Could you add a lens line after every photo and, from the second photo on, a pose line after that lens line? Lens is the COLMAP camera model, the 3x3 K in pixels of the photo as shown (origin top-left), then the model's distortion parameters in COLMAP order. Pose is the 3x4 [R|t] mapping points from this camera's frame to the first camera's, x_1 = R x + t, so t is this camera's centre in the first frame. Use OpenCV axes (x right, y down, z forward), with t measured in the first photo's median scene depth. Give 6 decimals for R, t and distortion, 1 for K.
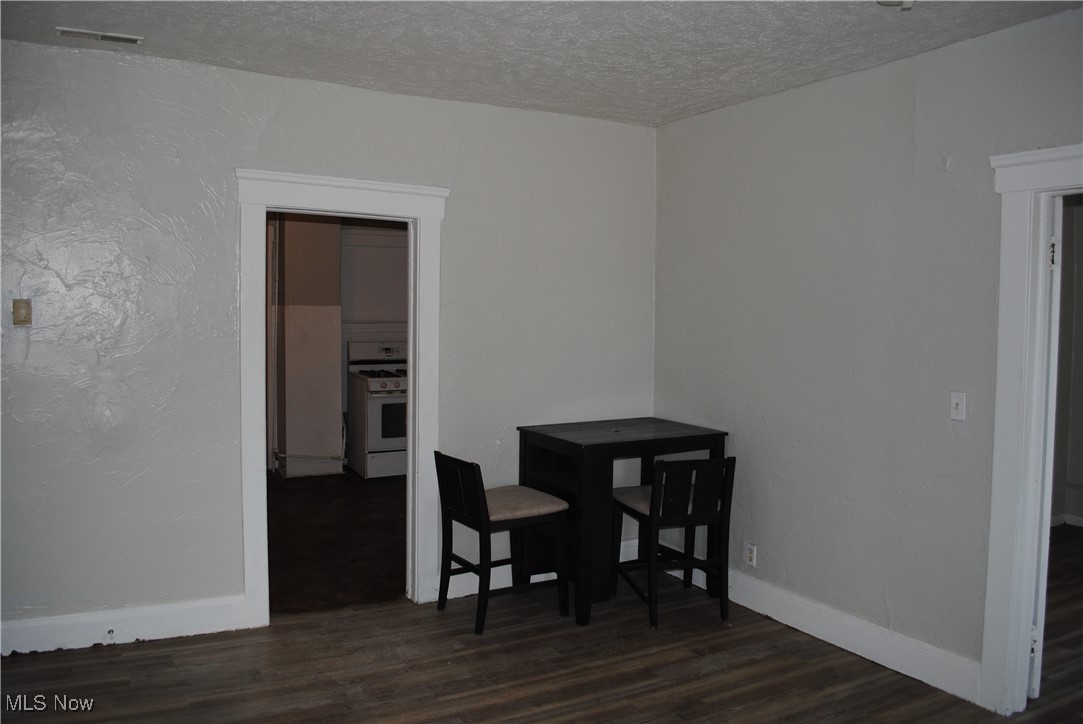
lens RADIAL K [[846.4, 0, 541.8], [0, 846.4, 361.5], [0, 0, 1]] dist [-0.061206, 0.007801]
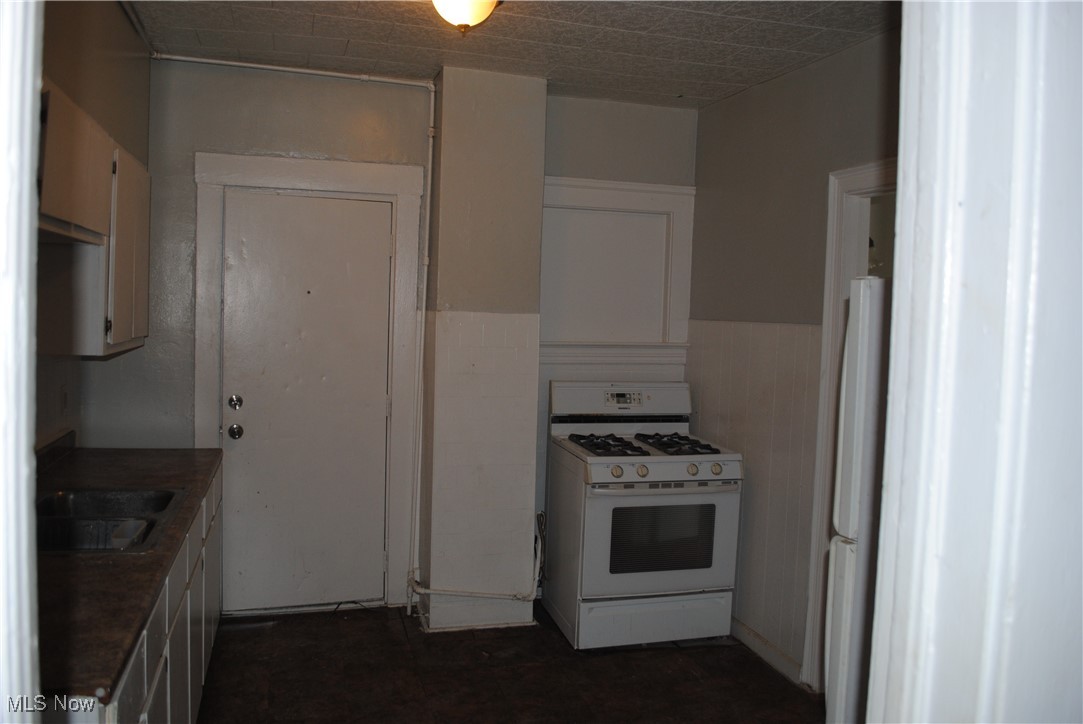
lens RADIAL K [[846.4, 0, 541.3], [0, 846.4, 360.9], [0, 0, 1]] dist [-0.061206, 0.007801]
pose [[0.973606, 0.029745, -0.226290, -0.115732], [-0.033656, 0.999343, -0.013446, -0.029267], [0.225741, 0.020707, 0.973967, 0.481034]]
